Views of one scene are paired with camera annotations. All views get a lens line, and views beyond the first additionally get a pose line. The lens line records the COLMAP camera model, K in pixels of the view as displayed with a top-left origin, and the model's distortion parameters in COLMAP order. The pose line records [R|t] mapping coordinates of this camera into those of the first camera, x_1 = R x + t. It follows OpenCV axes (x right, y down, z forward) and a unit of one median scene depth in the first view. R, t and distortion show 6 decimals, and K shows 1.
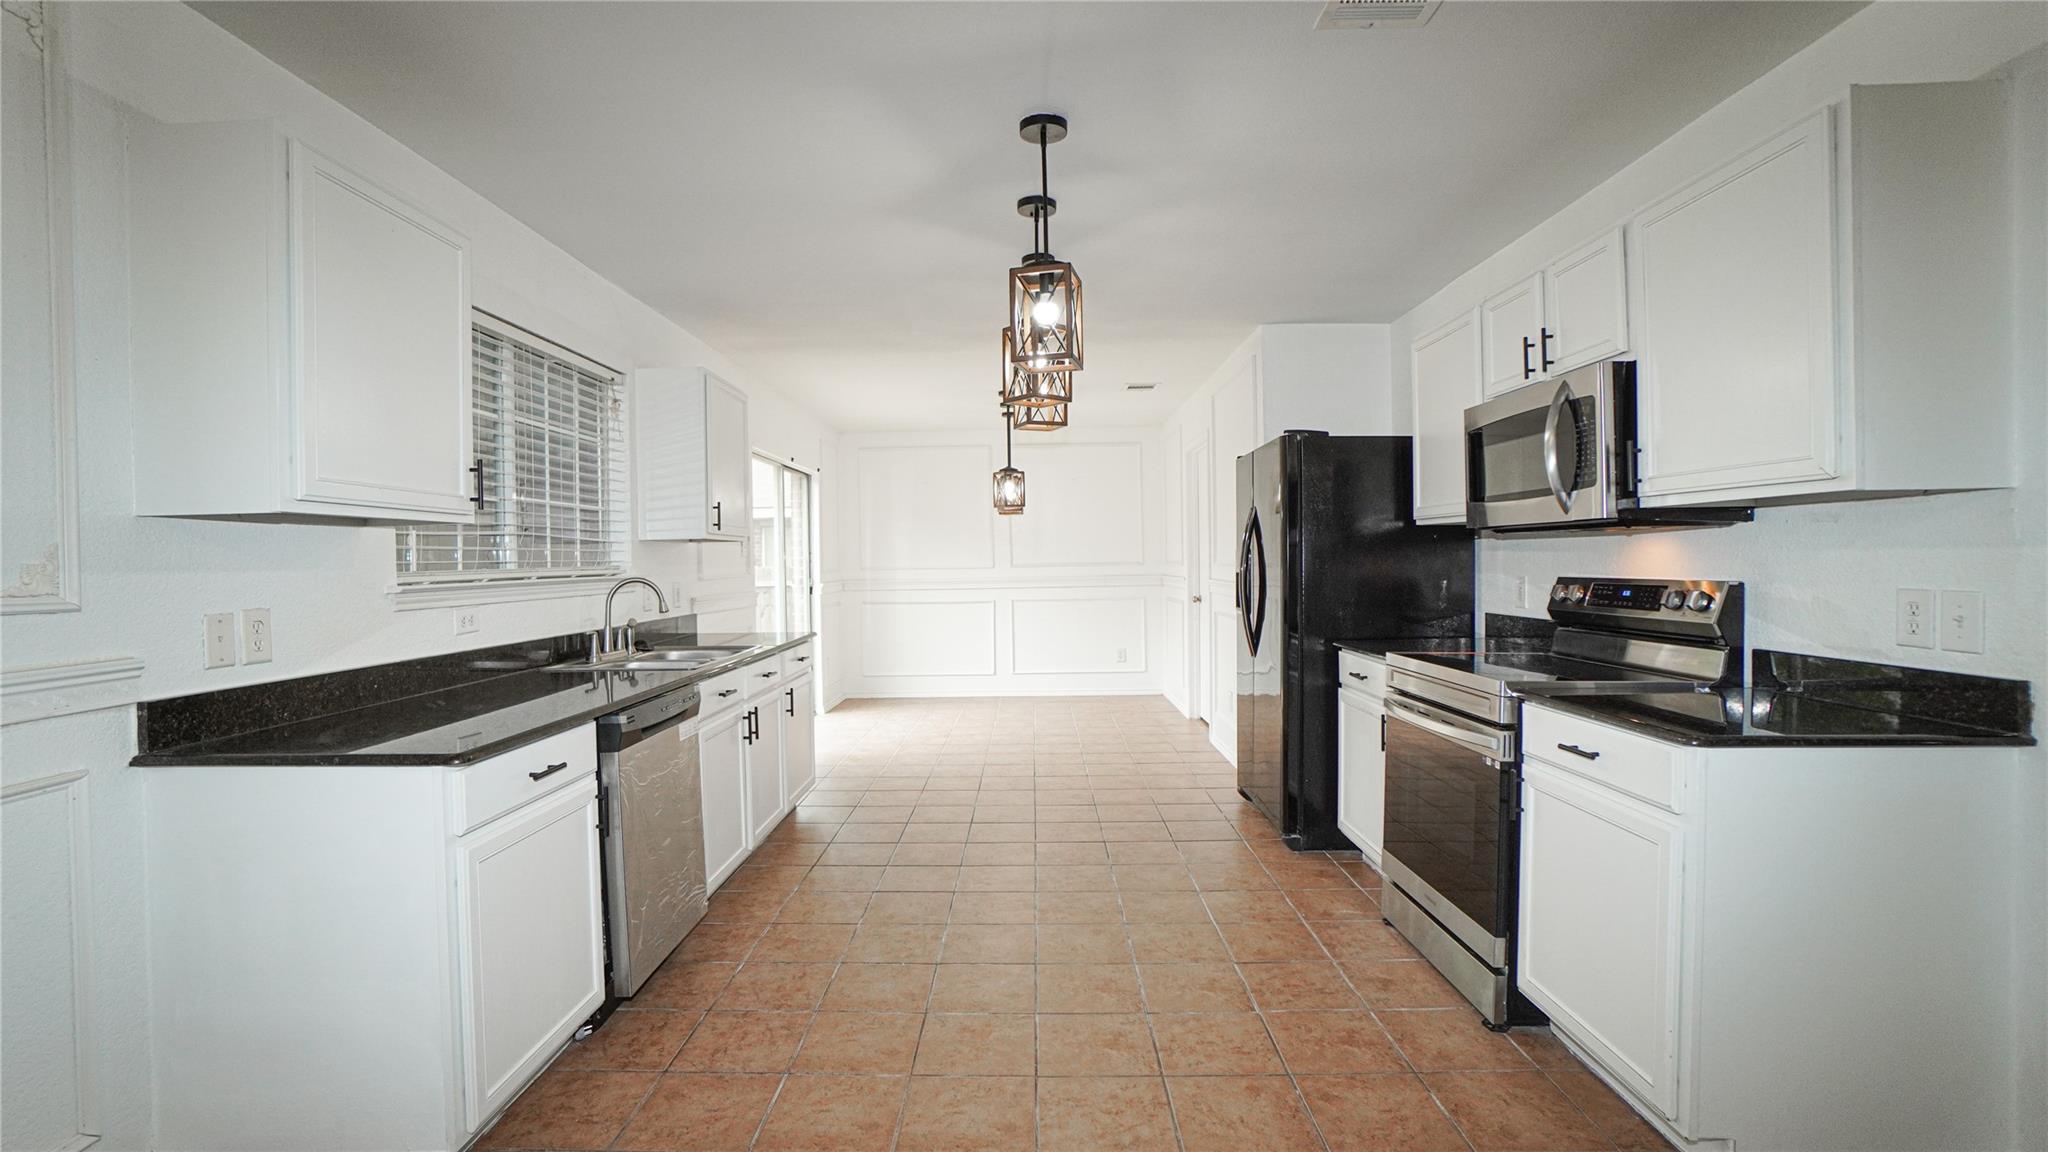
lens RADIAL K [[911.9, 0, 1007.5], [0, 911.9, 574.4], [0, 0, 1]] dist [-0.055947, 0.022855]
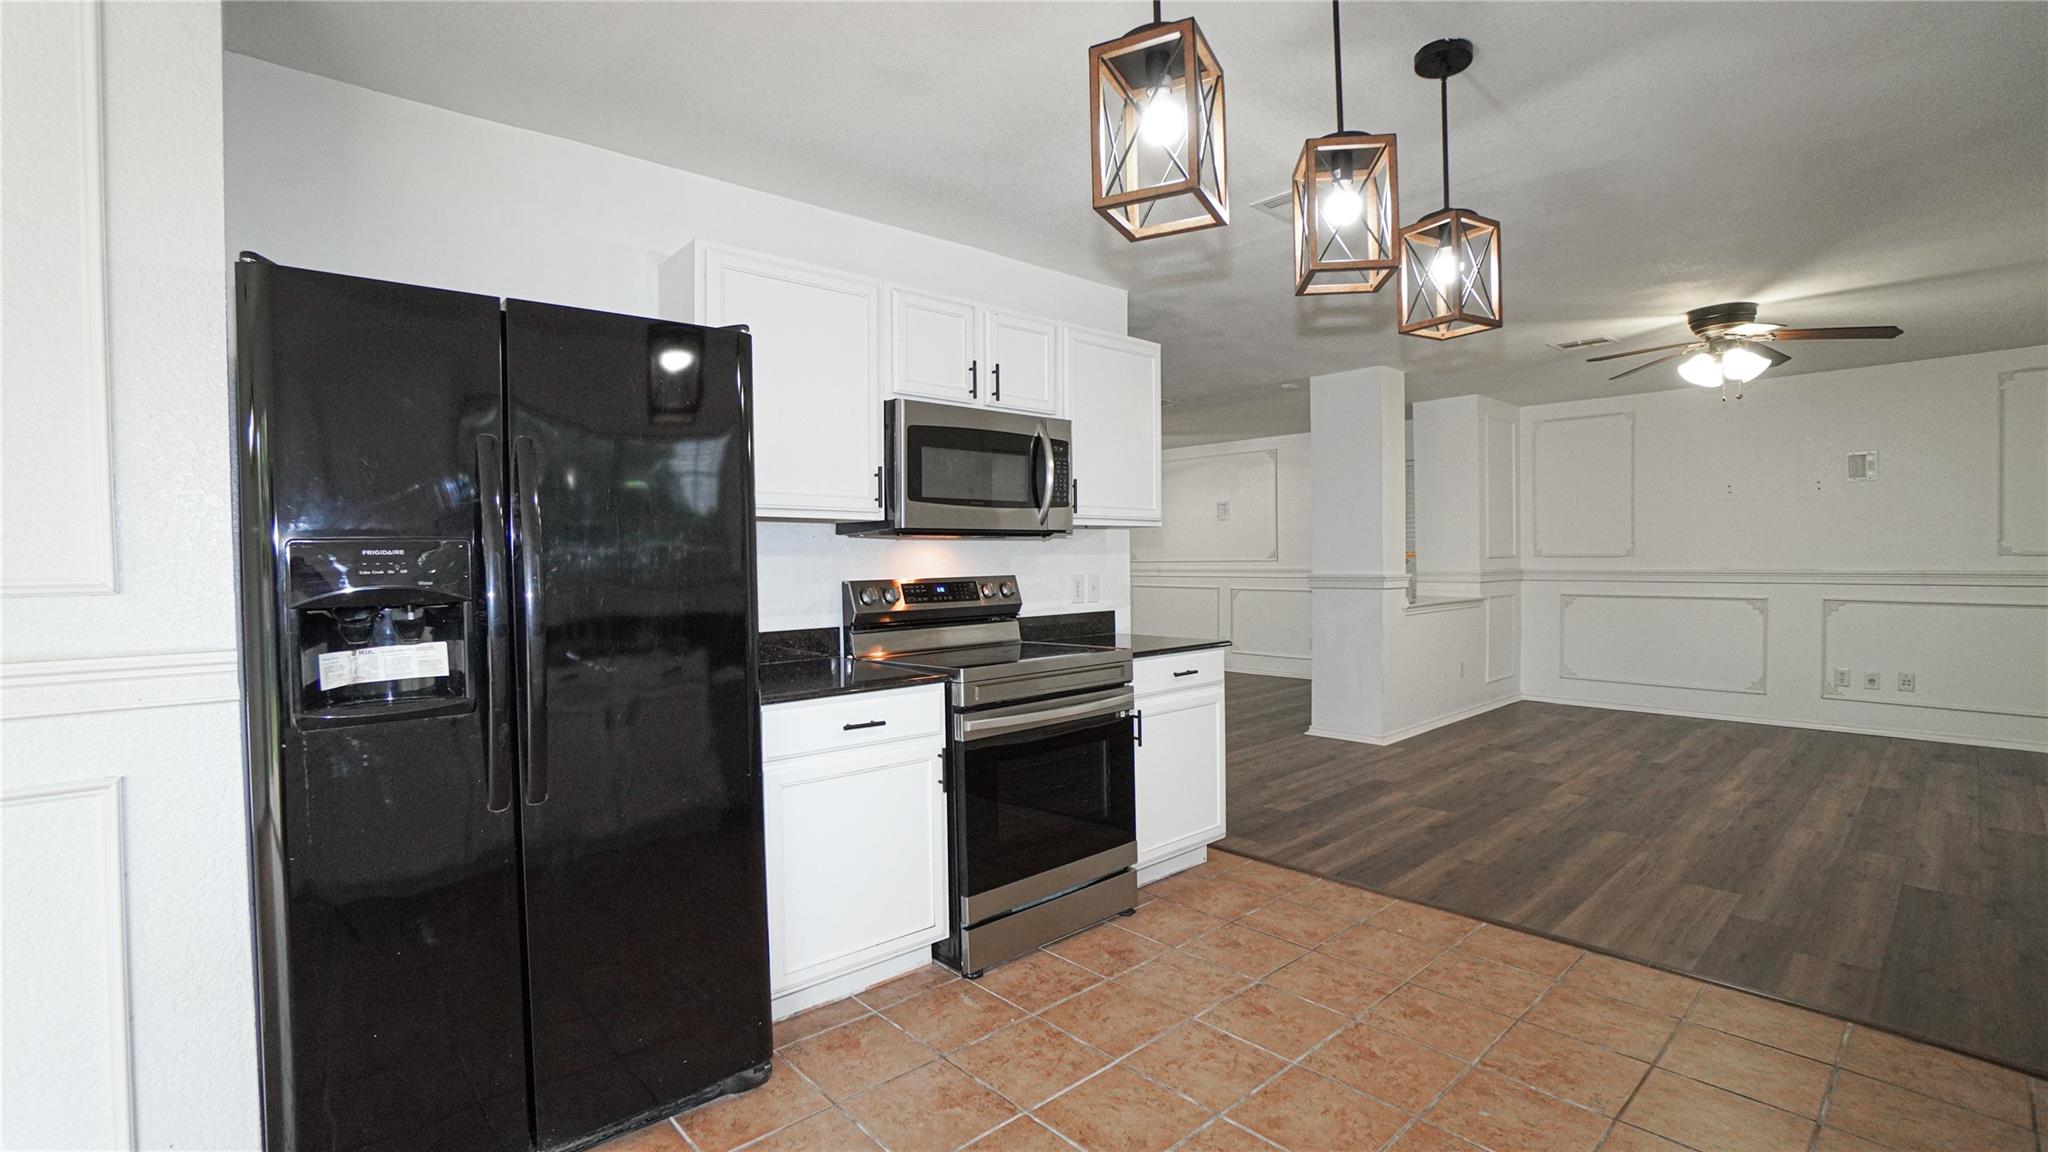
lens RADIAL K [[911.9, 0, 1007.5], [0, 911.9, 574.4], [0, 0, 1]] dist [-0.055947, 0.022855]
pose [[-0.685299, 0.005965, 0.728238, -0.256052], [0.031414, 0.999278, 0.021378, -0.022218], [-0.727584, 0.037527, -0.684991, 1.666953]]
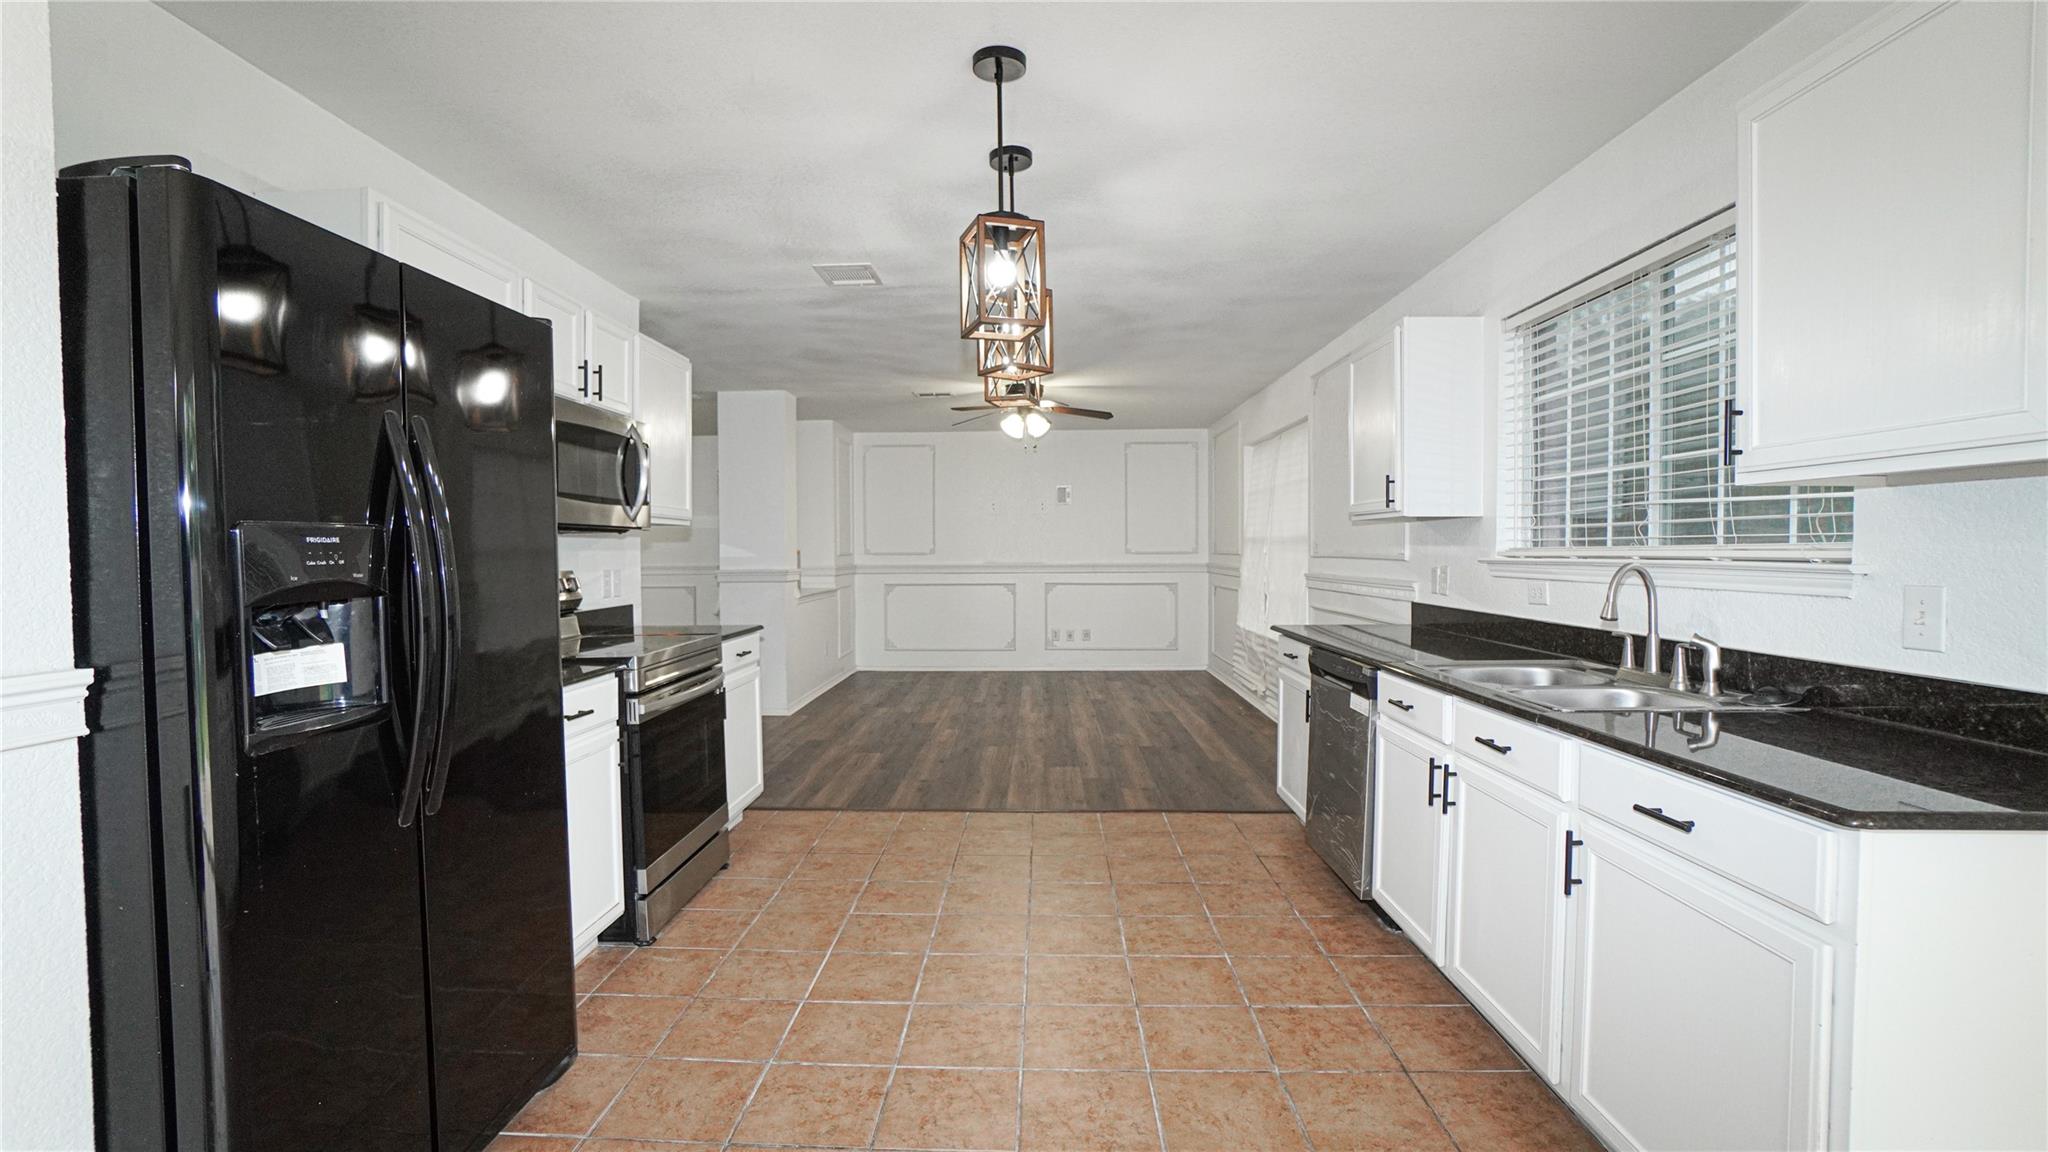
lens RADIAL K [[911.9, 0, 1007.5], [0, 911.9, 574.4], [0, 0, 1]] dist [-0.055947, 0.022855]
pose [[-0.999739, 0.019287, 0.012244, 0.034532], [0.019805, 0.998849, 0.043683, -0.031205], [-0.011387, 0.043915, -0.998970, 2.041245]]
